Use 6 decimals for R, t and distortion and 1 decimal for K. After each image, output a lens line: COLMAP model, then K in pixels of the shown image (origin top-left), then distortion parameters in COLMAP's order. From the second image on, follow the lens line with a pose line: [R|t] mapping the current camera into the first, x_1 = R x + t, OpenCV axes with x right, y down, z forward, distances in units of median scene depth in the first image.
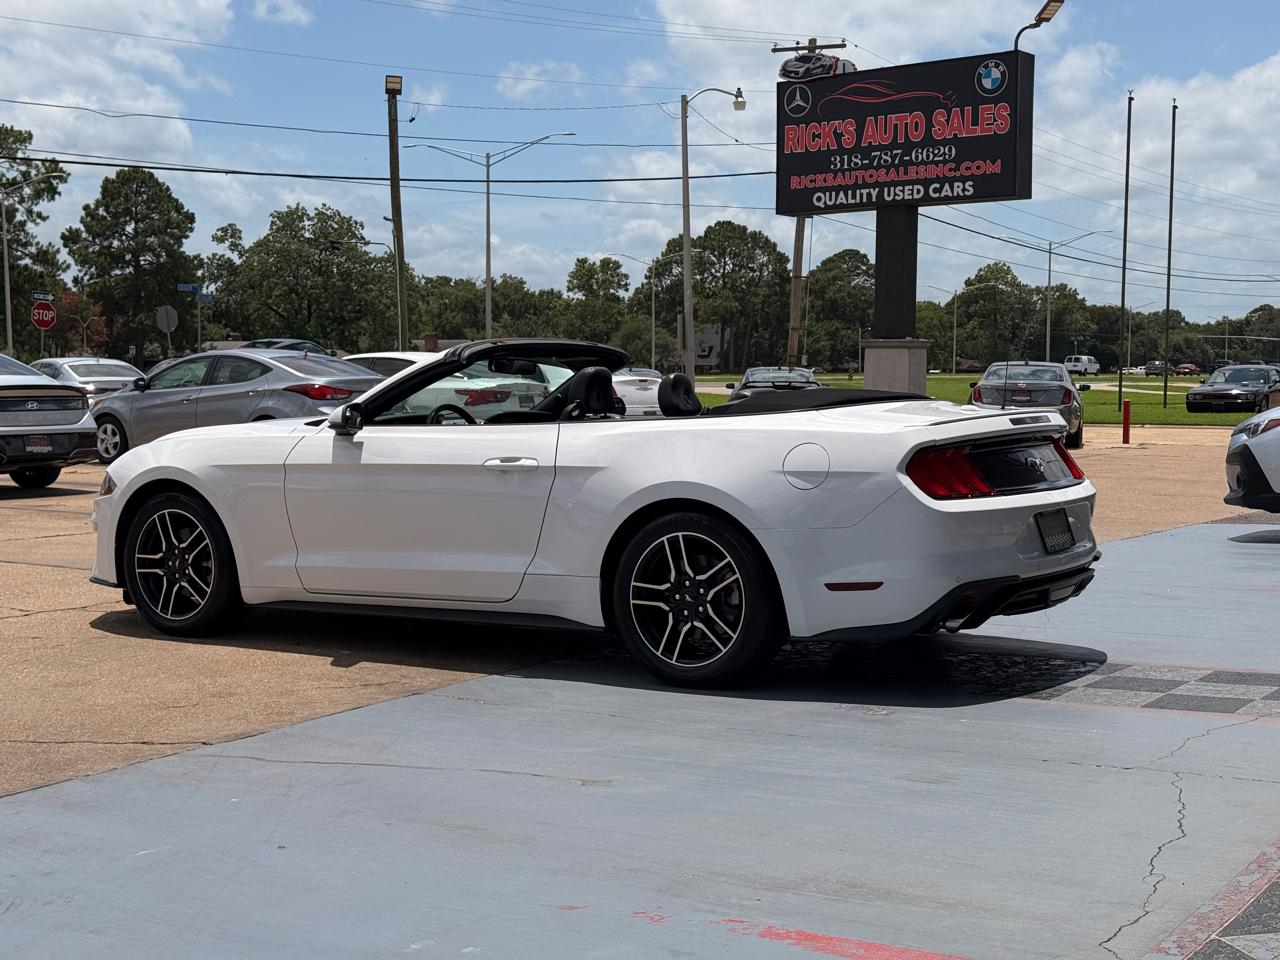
lens RADIAL K [[1758.2, 0, 640.0], [0, 1758.2, 480.0], [0, 0, 1]] dist [0.132286, -0.087351]
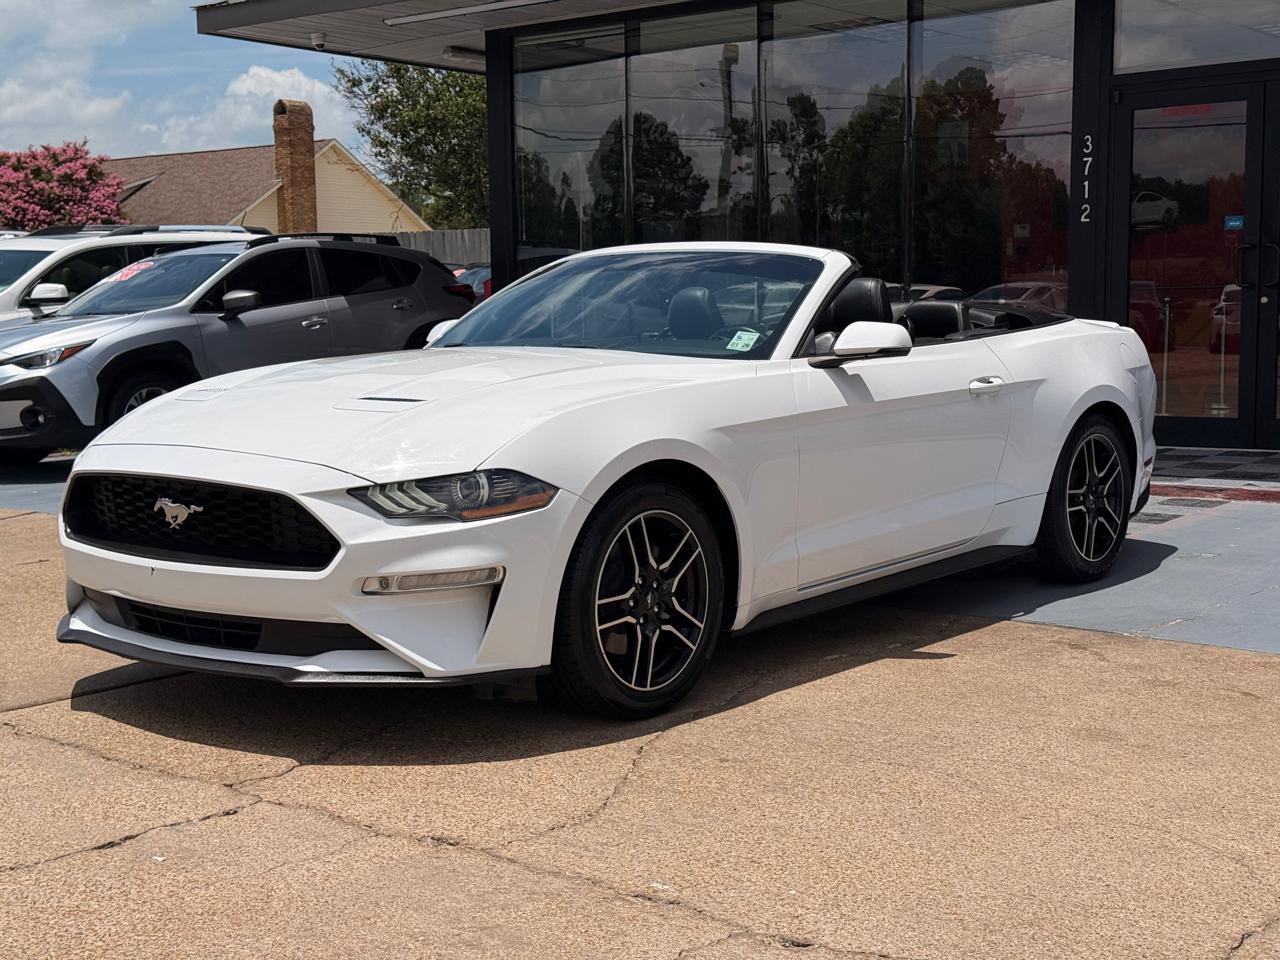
lens RADIAL K [[1758.2, 0, 640.0], [0, 1758.2, 480.0], [0, 0, 1]] dist [0.132286, -0.087351]
pose [[0.109087, -0.102416, 0.988742, -0.204892], [0.070274, 0.992984, 0.095102, -0.012209], [-0.991545, 0.059108, 0.115519, 0.223508]]
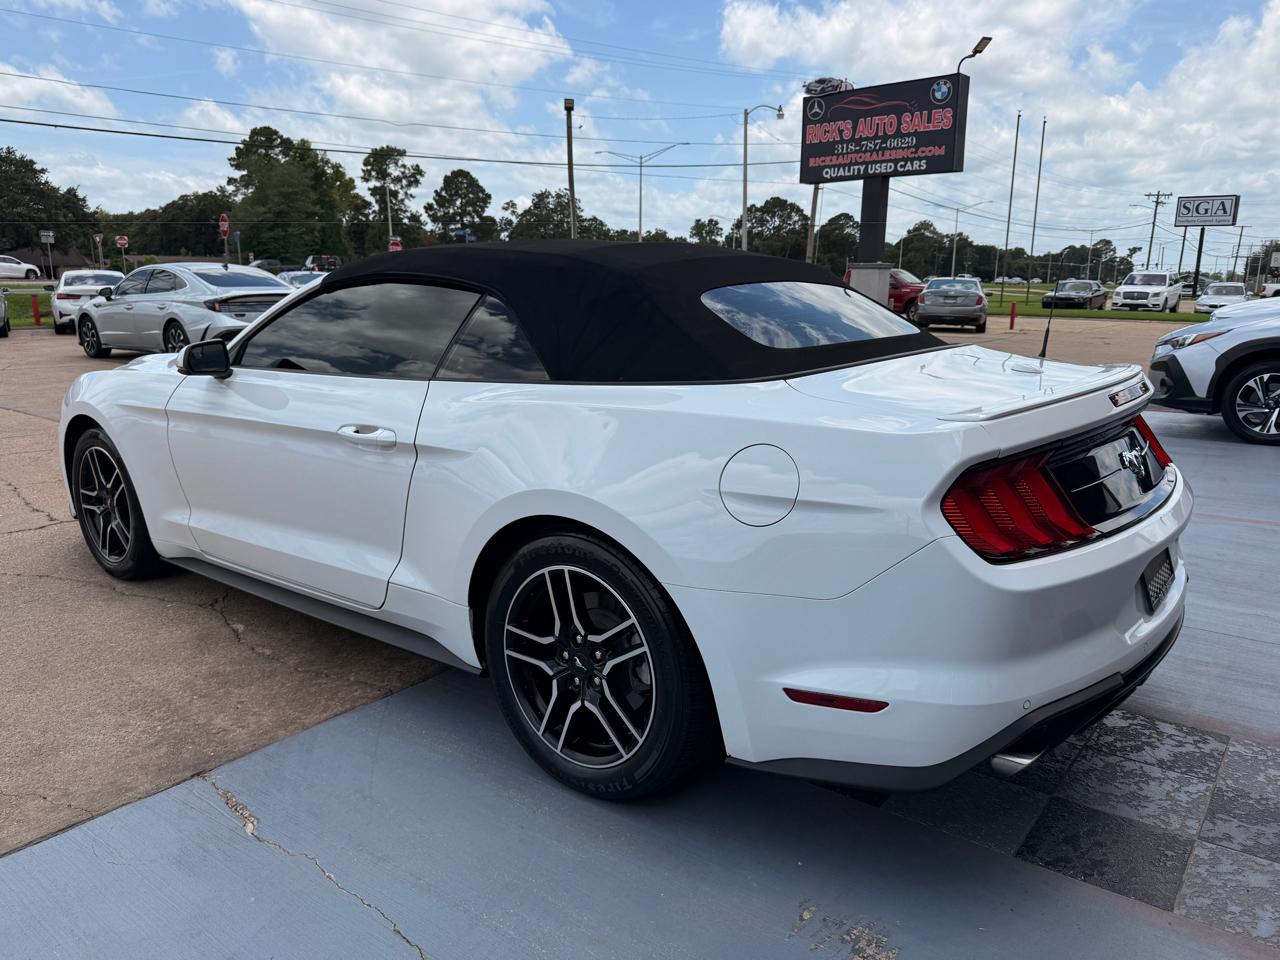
lens RADIAL K [[913.6, 0, 640.0], [0, 913.6, 480.0], [0, 0, 1]] dist [0.002054, -0.008098]
pose [[0.995564, 0.024825, -0.090753, 0.015435], [-0.010587, 0.987994, 0.154127, -0.010207], [0.093490, -0.152483, 0.983874, 0.132634]]
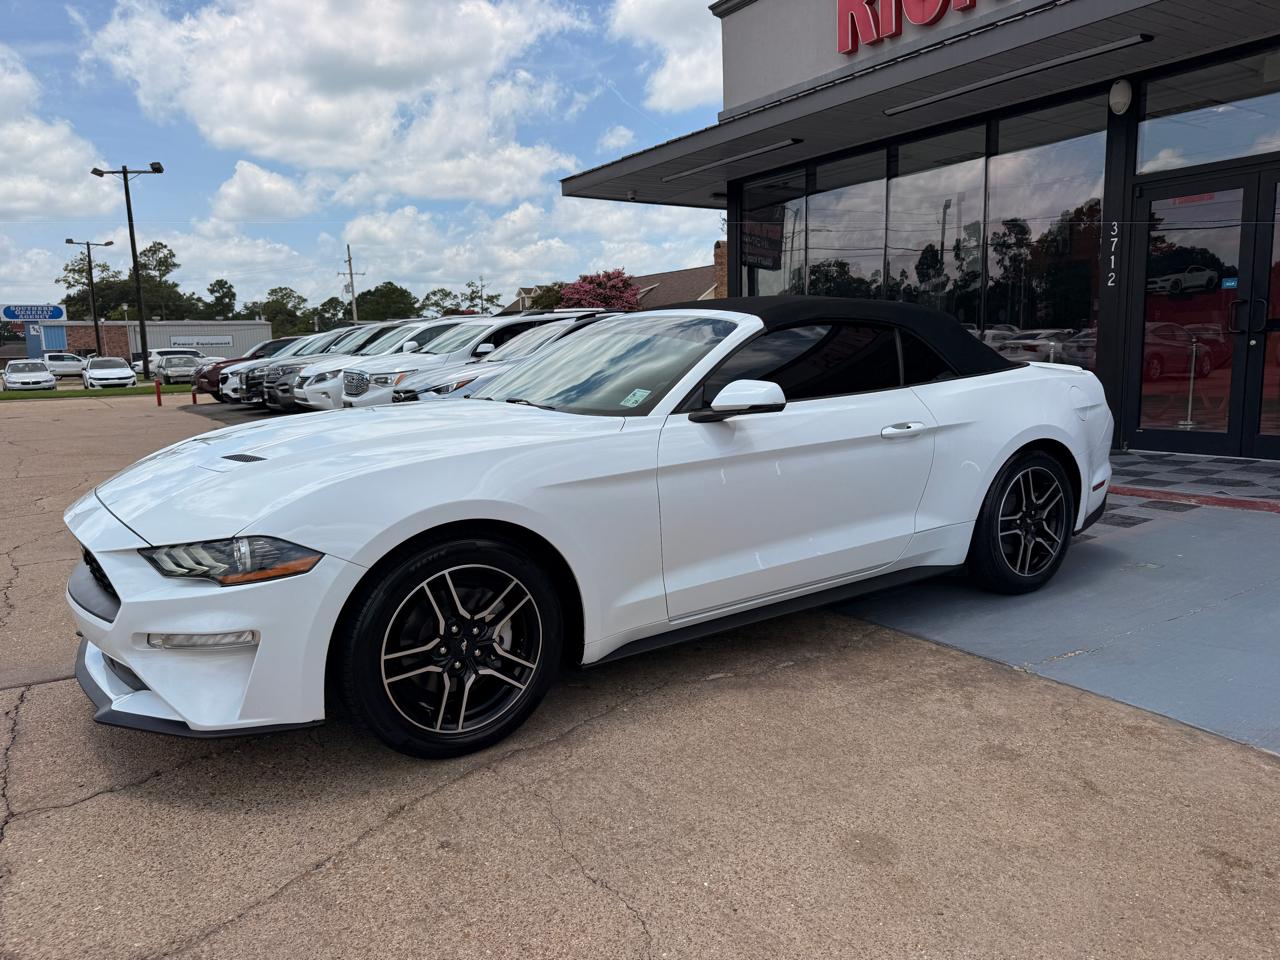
lens RADIAL K [[896.9, 0, 640.0], [0, 896.9, 480.0], [0, 0, 1]] dist [0.079423, -0.124449]
pose [[0.399079, -0.143919, 0.905551, -0.126380], [0.081550, 0.989262, 0.121284, -0.011588], [-0.913283, 0.025446, 0.406531, 0.193240]]
